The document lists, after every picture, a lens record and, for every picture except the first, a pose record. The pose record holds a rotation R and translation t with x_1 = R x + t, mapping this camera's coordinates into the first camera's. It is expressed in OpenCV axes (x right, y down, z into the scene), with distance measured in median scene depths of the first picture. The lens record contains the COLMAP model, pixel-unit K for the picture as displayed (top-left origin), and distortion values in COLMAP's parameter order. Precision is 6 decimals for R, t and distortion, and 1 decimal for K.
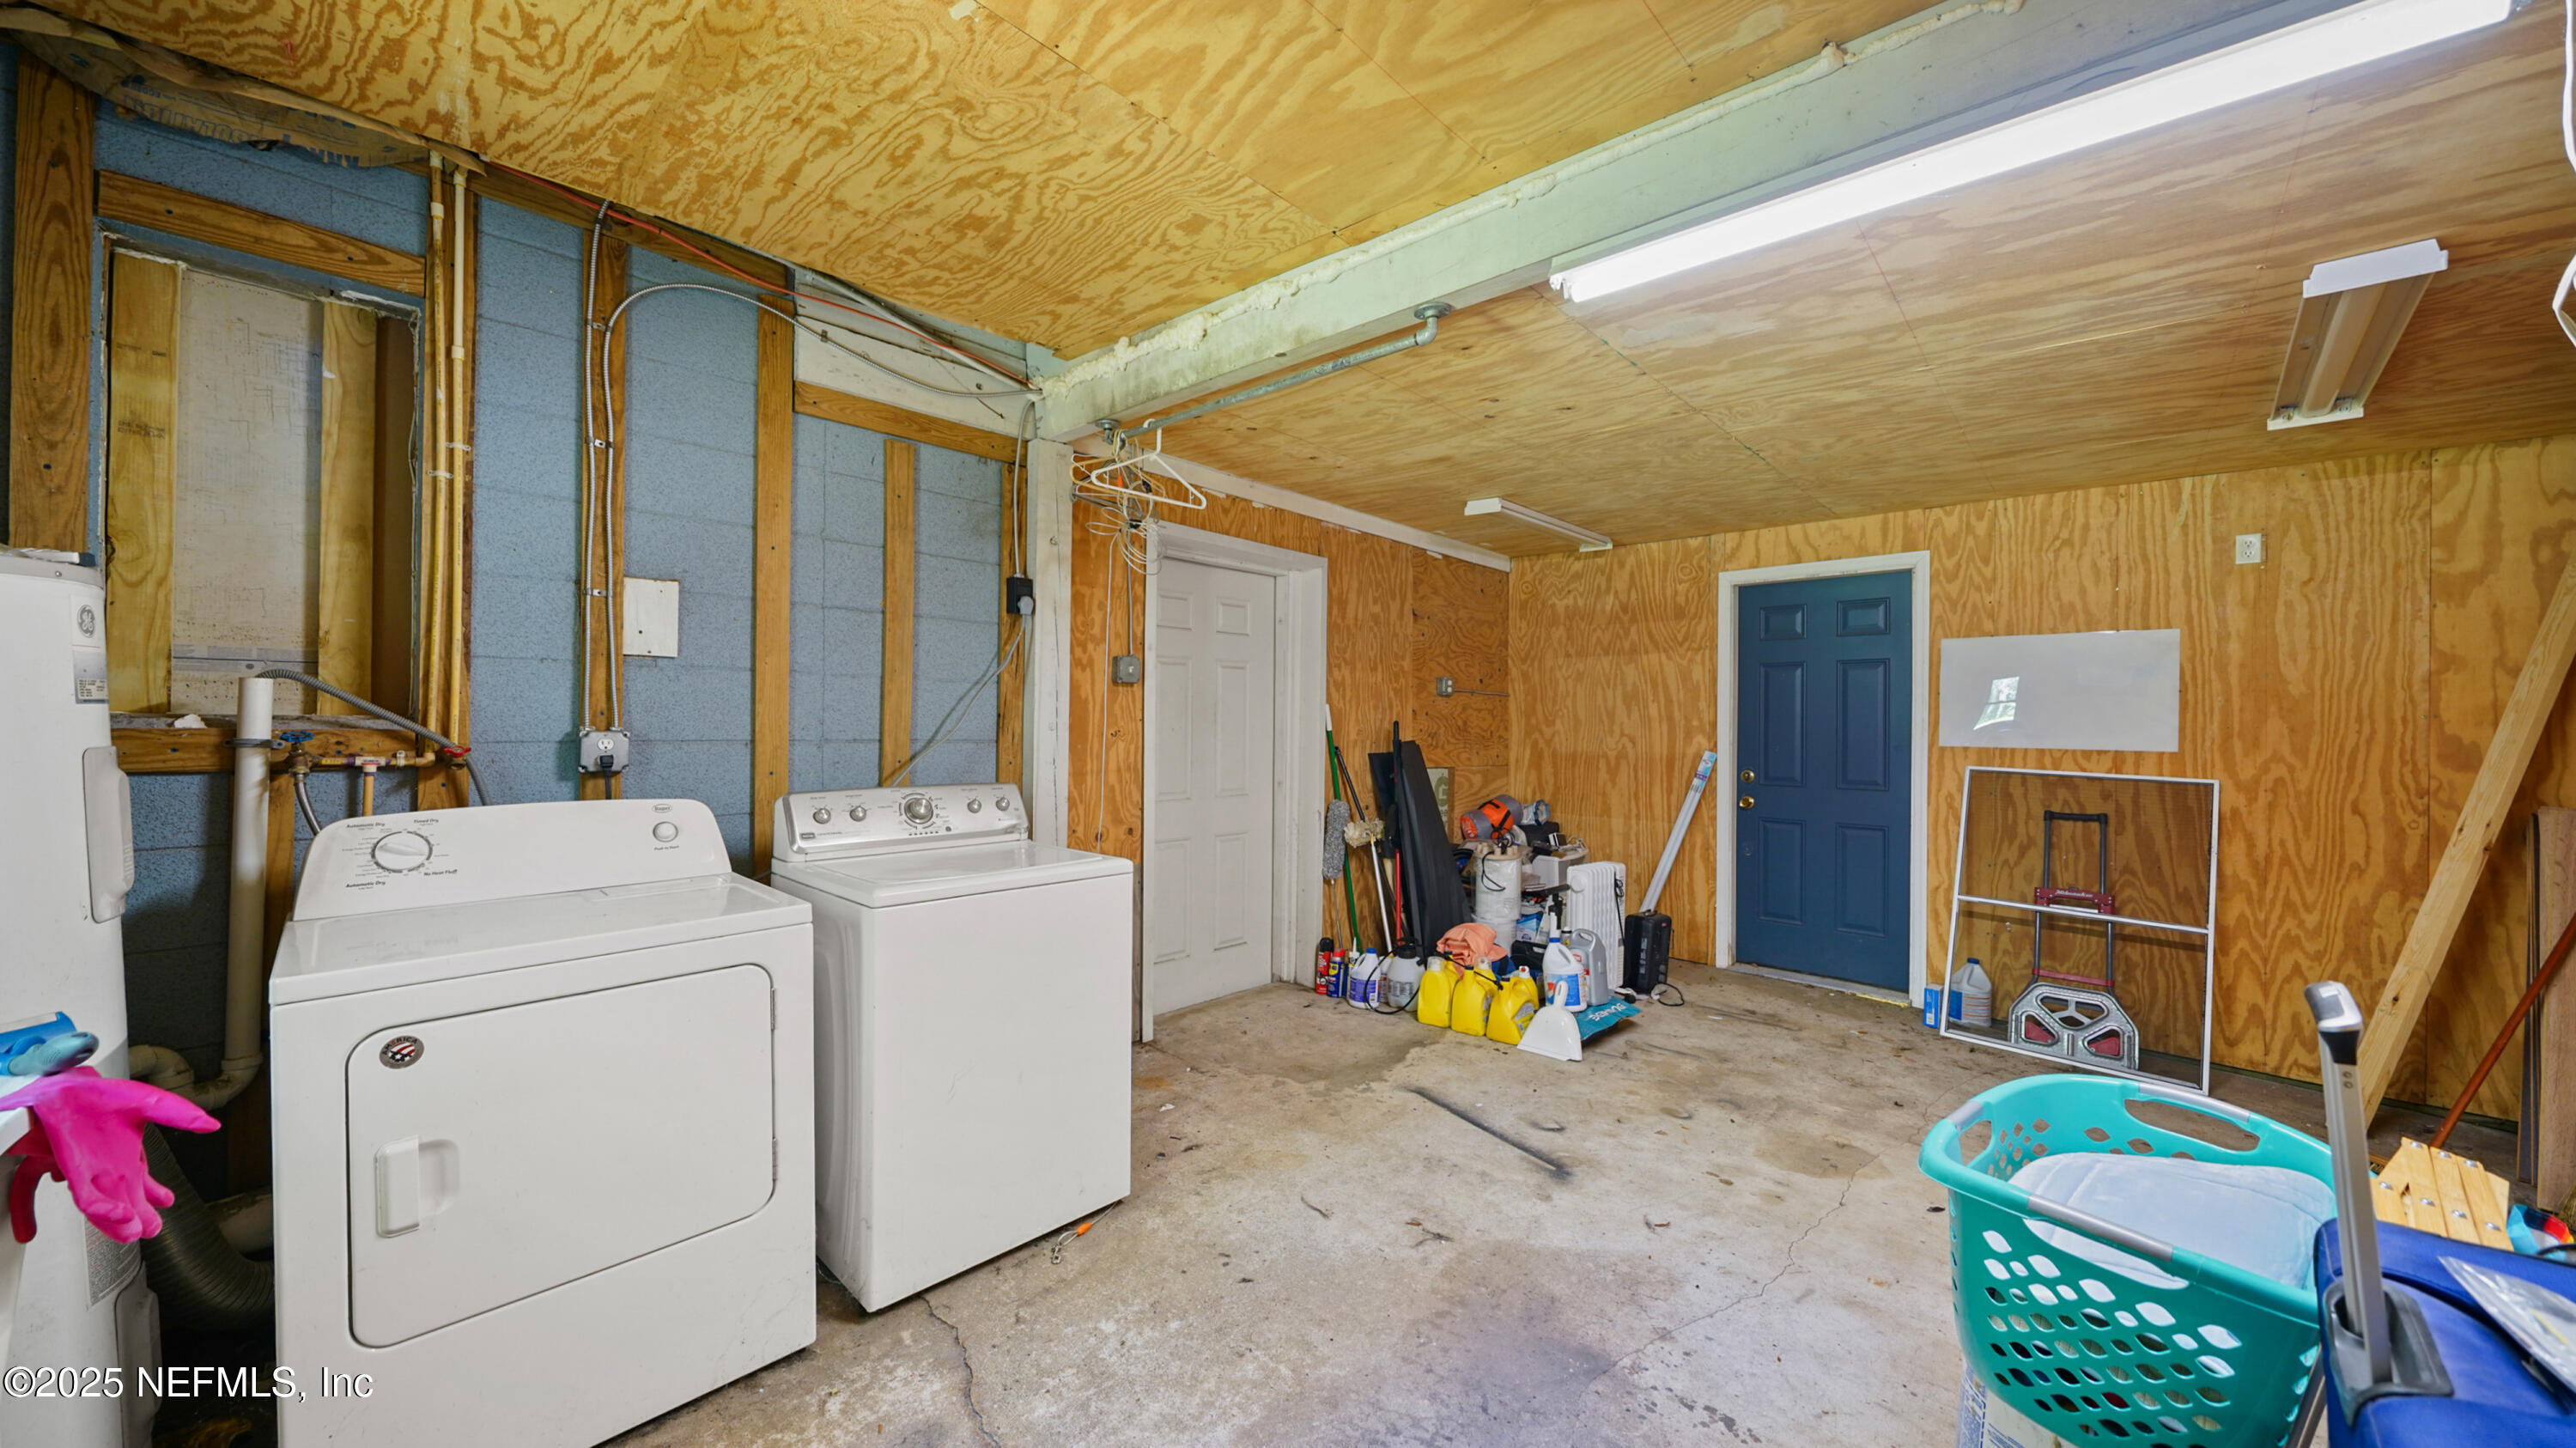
lens RADIAL K [[893.4, 0, 1280.1], [0, 893.4, 737.8], [0, 0, 1]] dist [-0.006707, -0.000371]
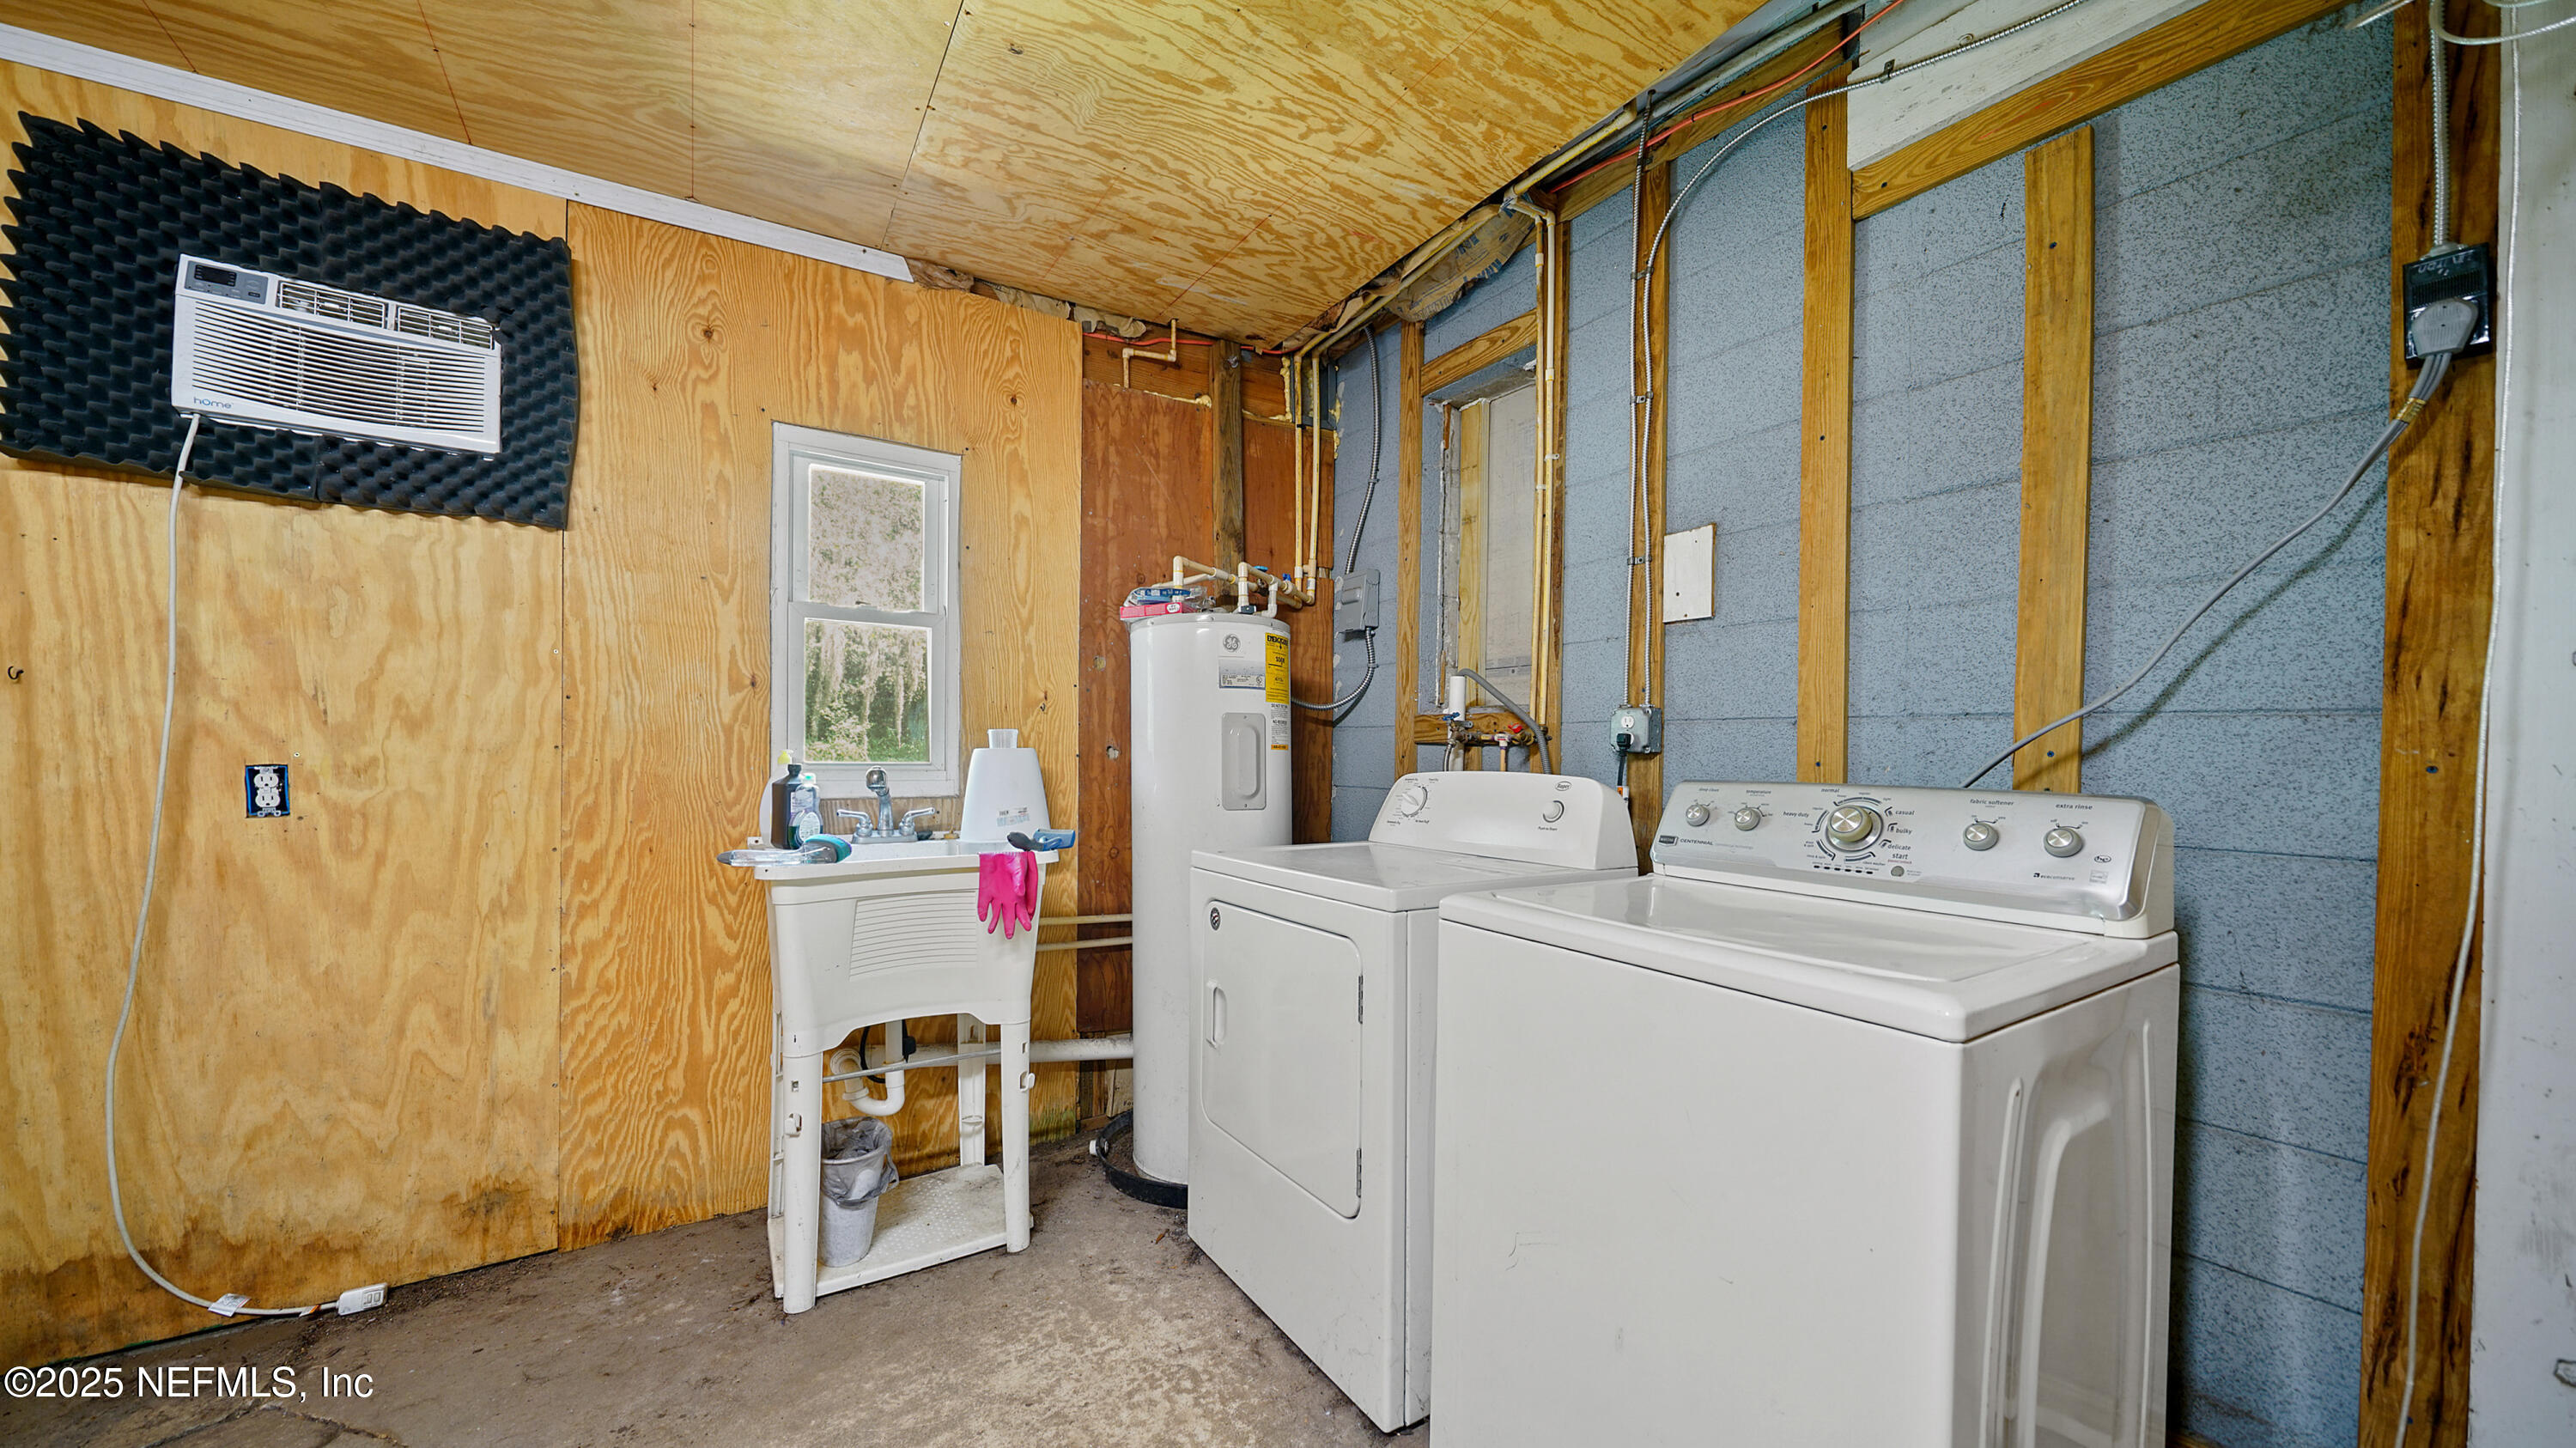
lens RADIAL K [[905.6, 0, 1273.1], [0, 905.6, 760.7], [0, 0, 1]] dist [-0.004099, -0.000271]
pose [[-0.242381, -0.005423, -0.970166, 0.237693], [-0.035344, 0.999370, 0.003243, 0.055948], [0.969537, 0.035075, -0.242420, 0.856793]]
